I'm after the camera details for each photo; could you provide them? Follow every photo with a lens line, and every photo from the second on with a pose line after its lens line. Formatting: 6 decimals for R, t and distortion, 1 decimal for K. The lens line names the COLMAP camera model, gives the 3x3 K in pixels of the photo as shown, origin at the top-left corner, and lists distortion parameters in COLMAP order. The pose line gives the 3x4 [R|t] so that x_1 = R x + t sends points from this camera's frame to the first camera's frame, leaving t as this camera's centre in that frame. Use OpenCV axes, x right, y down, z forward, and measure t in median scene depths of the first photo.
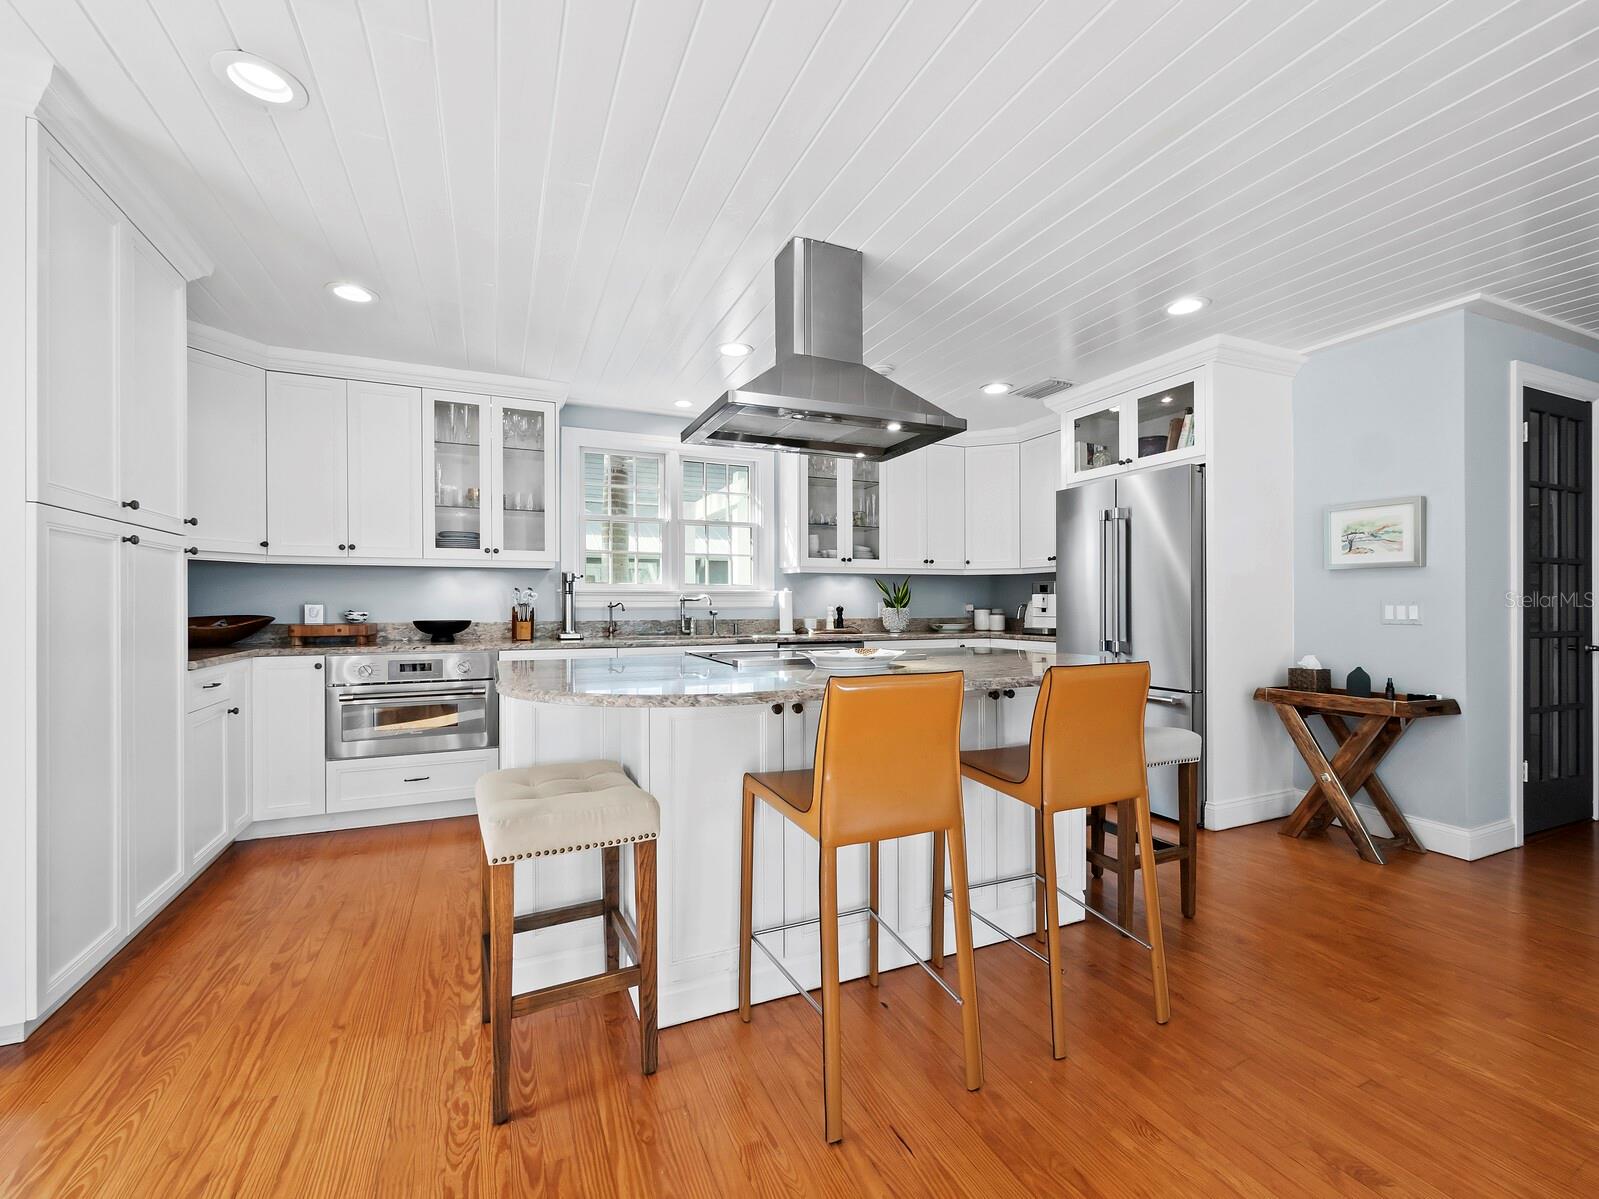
lens RADIAL K [[693.2, 0, 799.0], [0, 693.2, 602.6], [0, 0, 1]] dist [-0.000225, 0.000039]
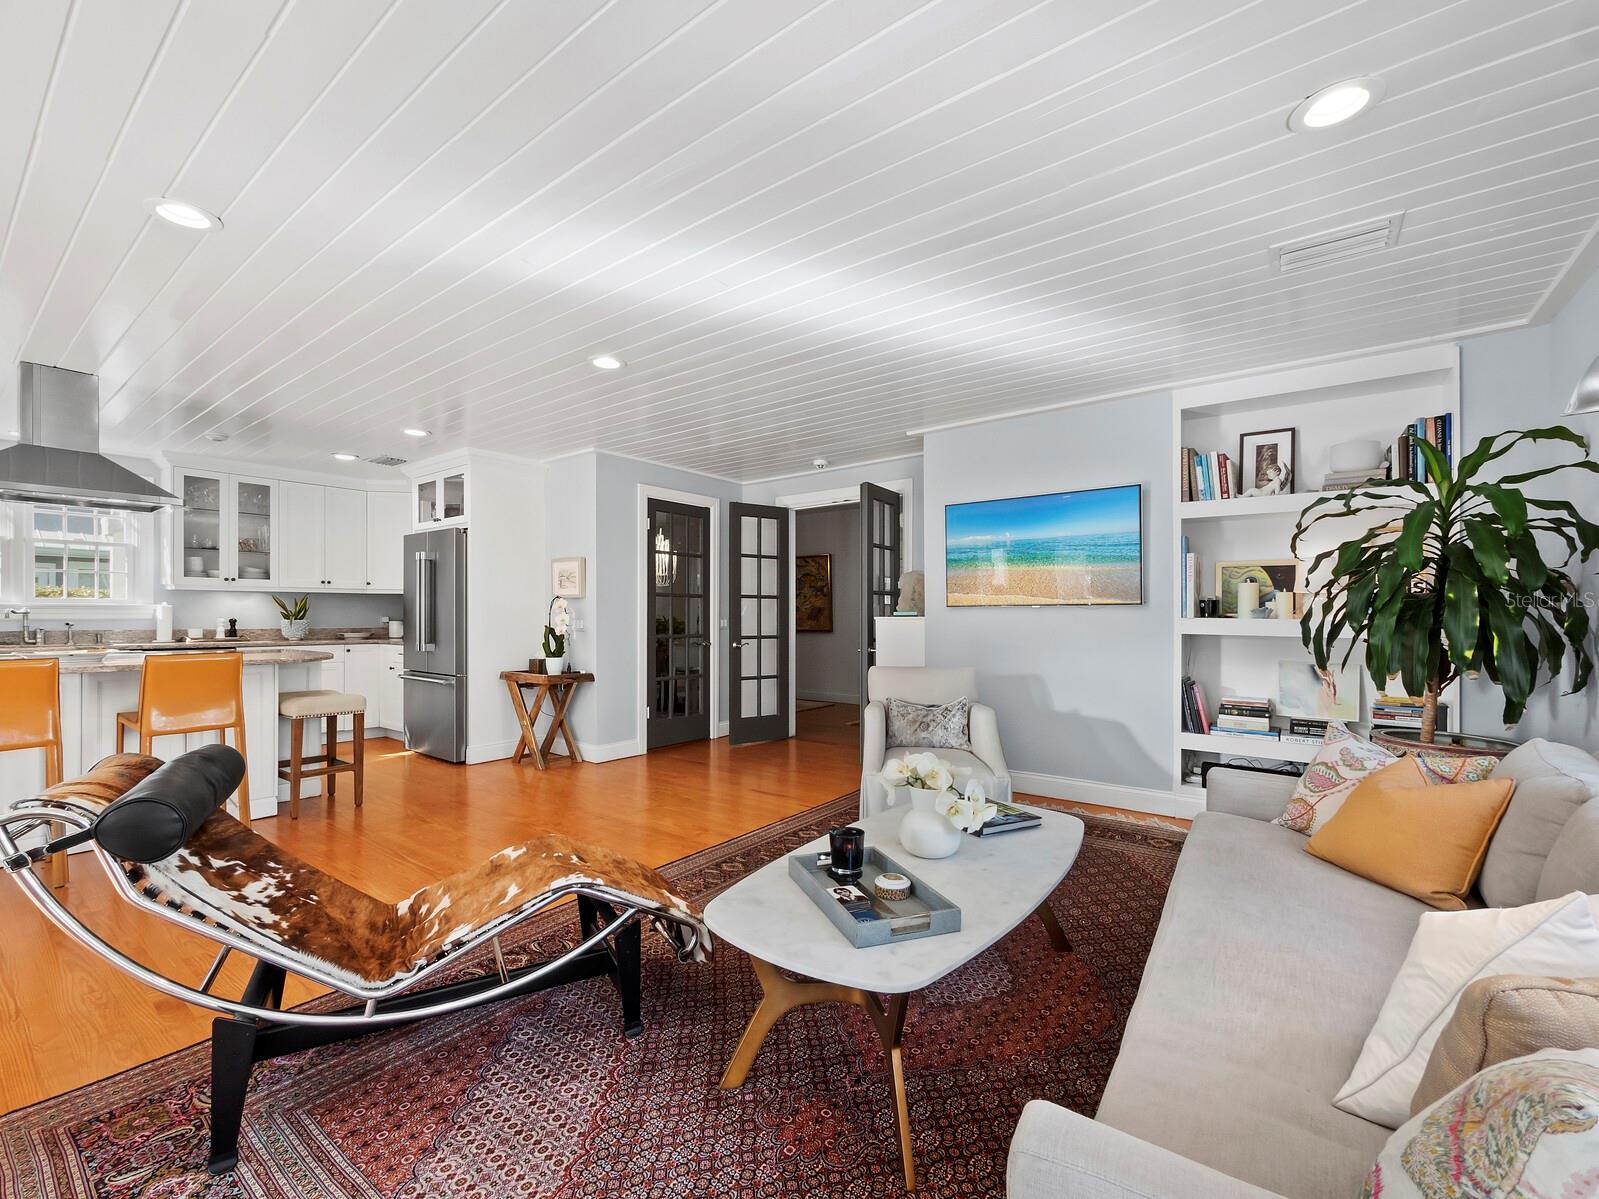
lens RADIAL K [[693.2, 0, 813.2], [0, 693.2, 624.0], [0, 0, 1]] dist [-0.000225, 0.000039]
pose [[0.874497, -0.000432, 0.485031, 0.459574], [-0.008156, 0.999845, 0.015595, -0.015129], [-0.484962, -0.017594, 0.874358, -0.658053]]
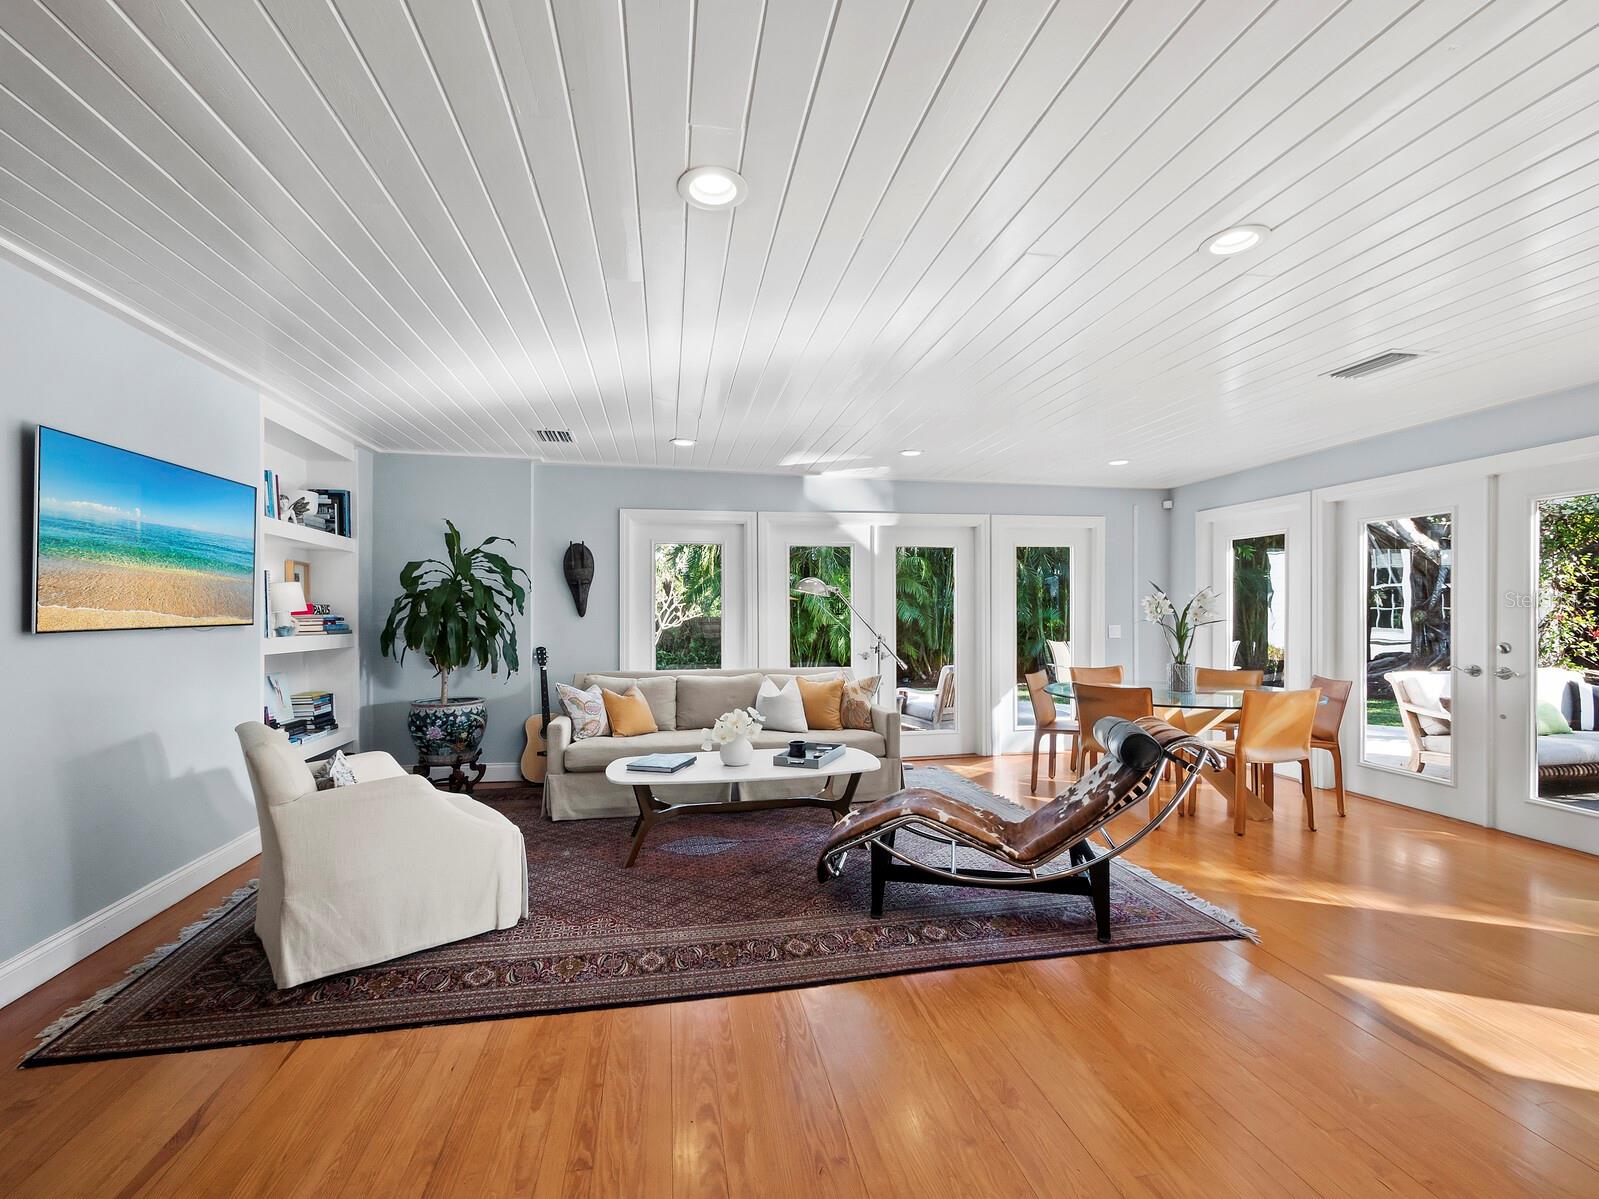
lens RADIAL K [[693.2, 0, 810.3], [0, 693.2, 611.5], [0, 0, 1]] dist [-0.000225, 0.000039]
pose [[-0.973752, 0.009876, 0.227397, 0.476995], [0.009508, 0.999951, -0.002713, -0.038984], [-0.227413, -0.000480, -0.973798, 0.730247]]
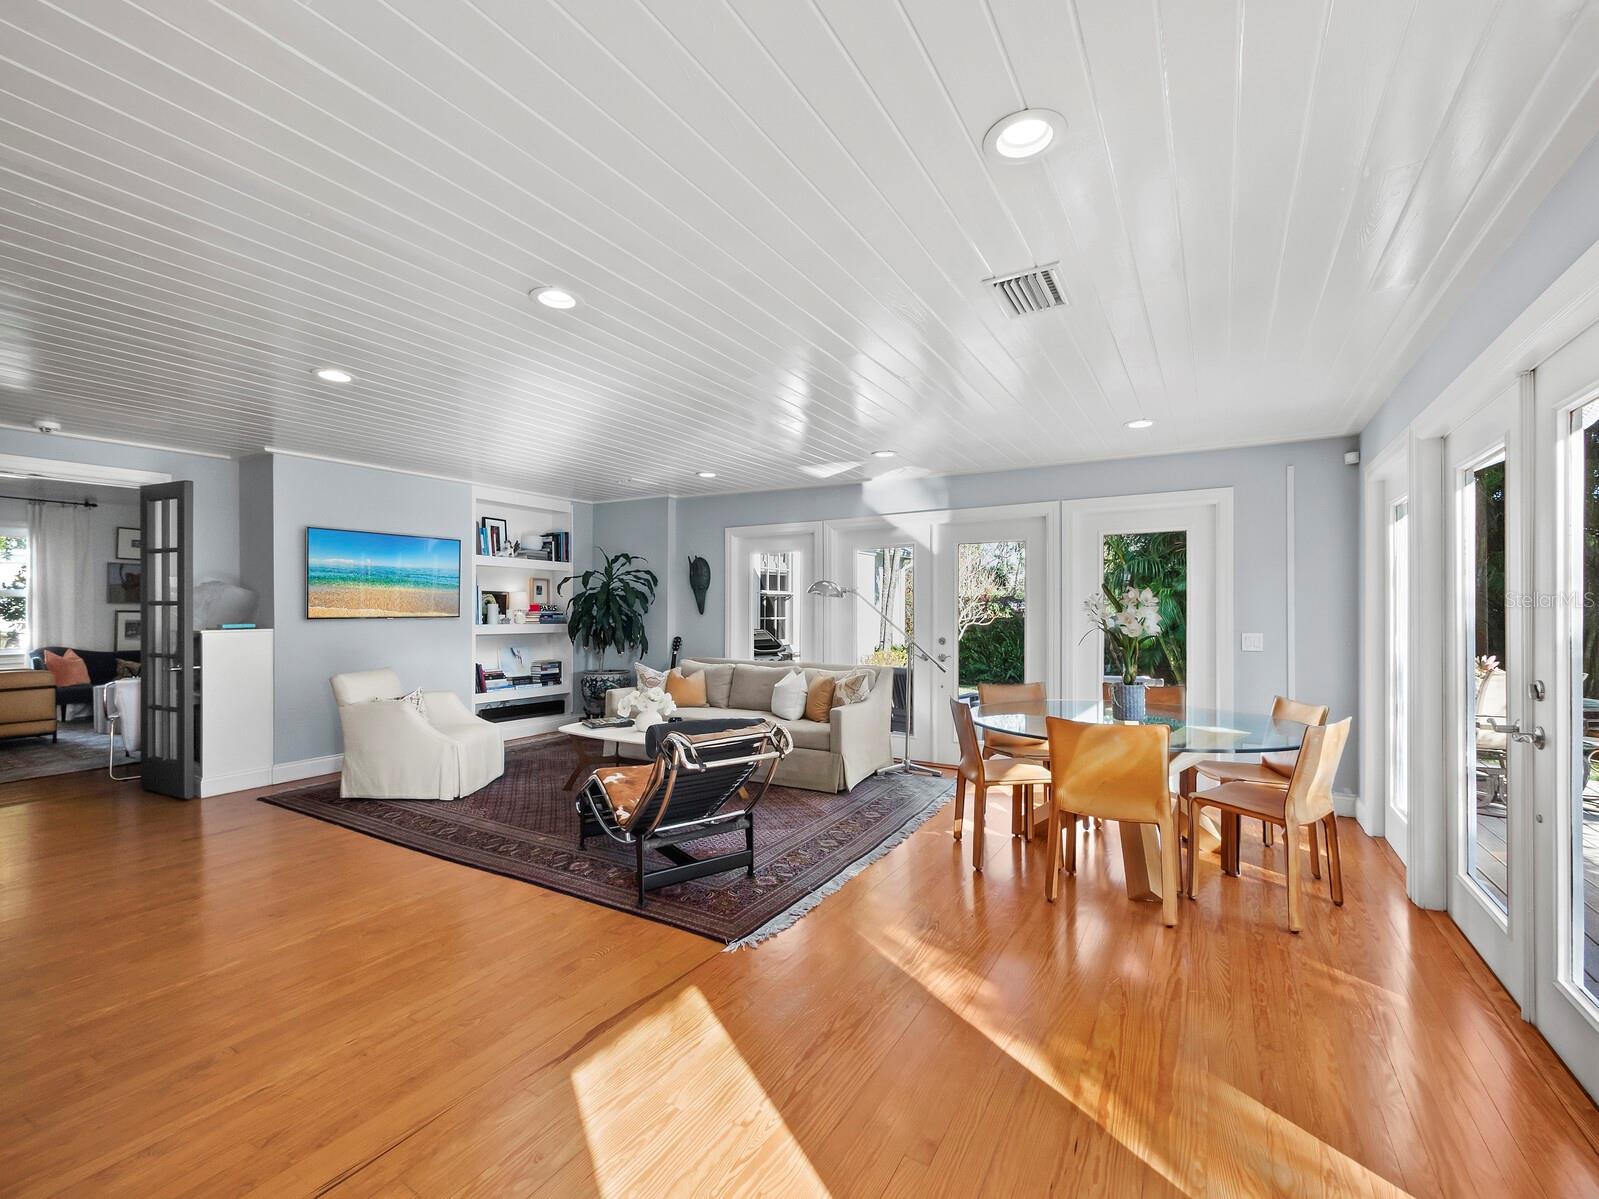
lens RADIAL K [[693.2, 0, 792.4], [0, 693.2, 605.2], [0, 0, 1]] dist [-0.000225, 0.000039]
pose [[-0.573233, 0.009613, 0.819336, -0.383744], [0.000303, 0.999934, -0.011520, -0.039727], [-0.819392, -0.006355, -0.573198, 0.300737]]
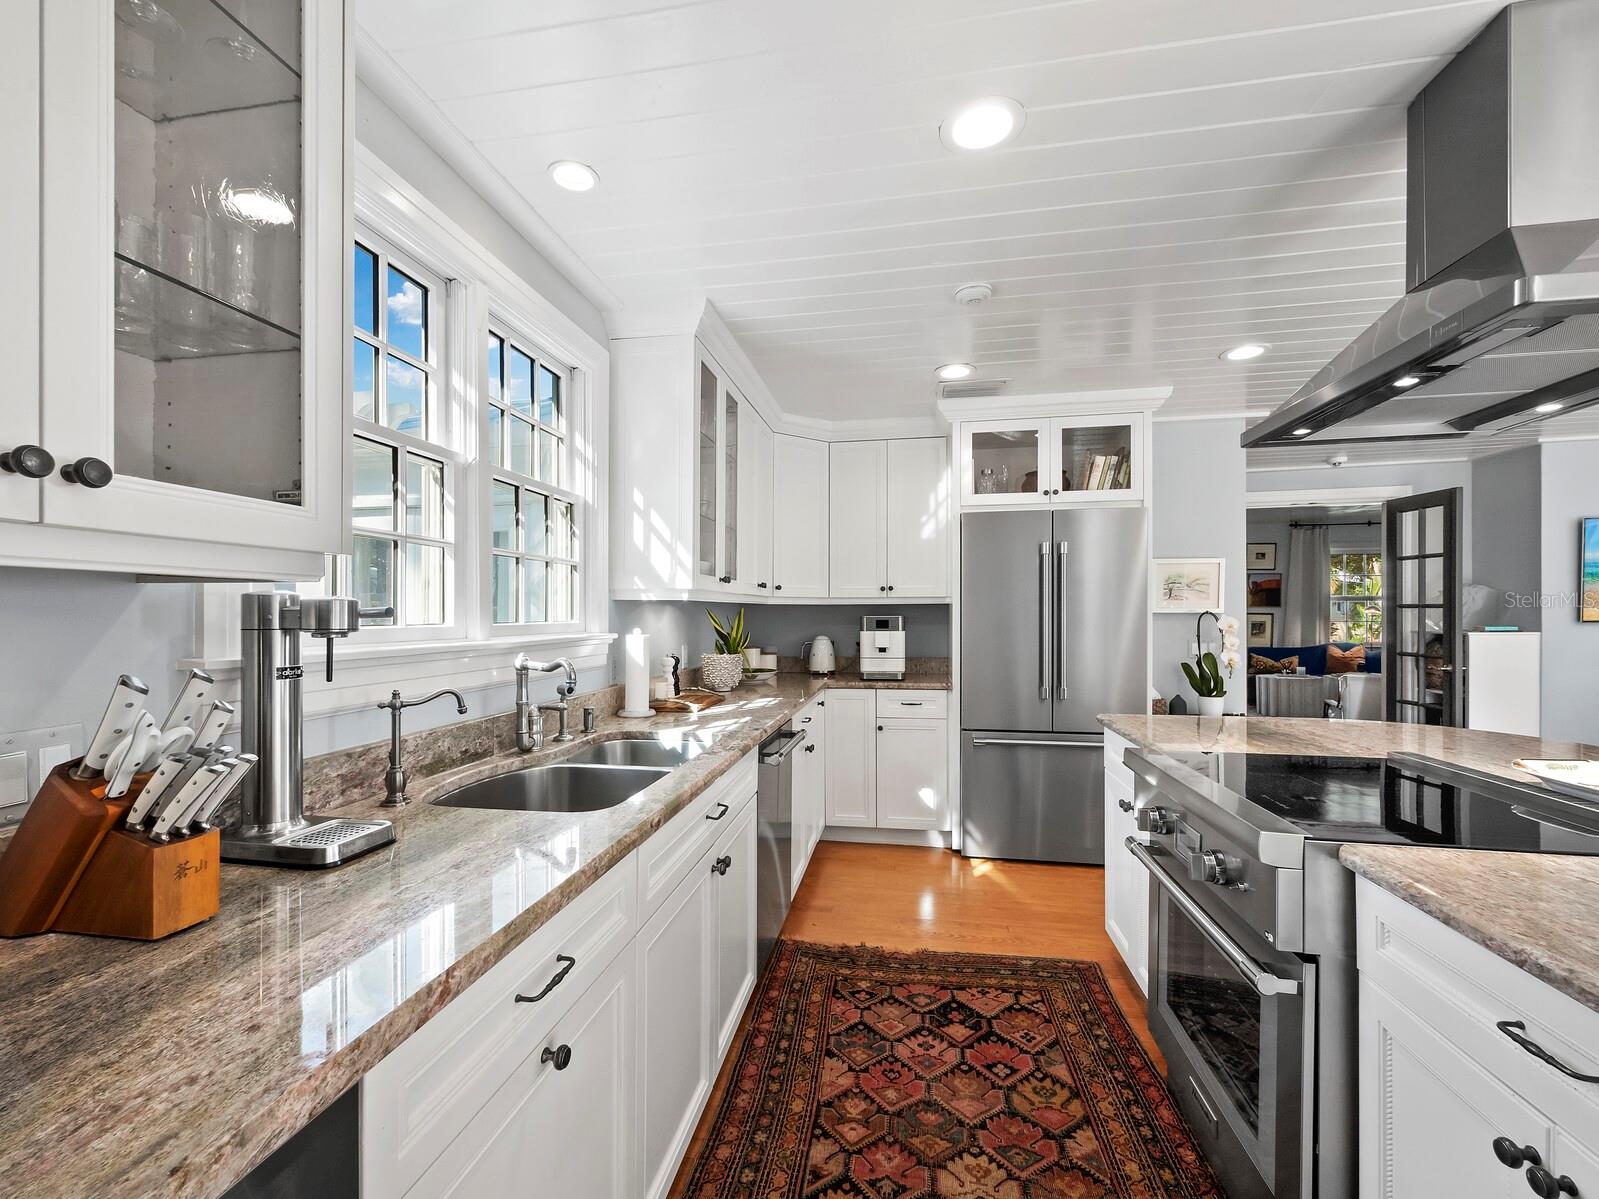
lens RADIAL K [[693.2, 0, 789.0], [0, 693.2, 613.0], [0, 0, 1]] dist [-0.000225, 0.000039]
pose [[0.549573, 0.004061, 0.835436, -0.500814], [-0.000741, 0.999990, -0.004374, -0.037217], [-0.835446, 0.001785, 0.549570, 0.789568]]
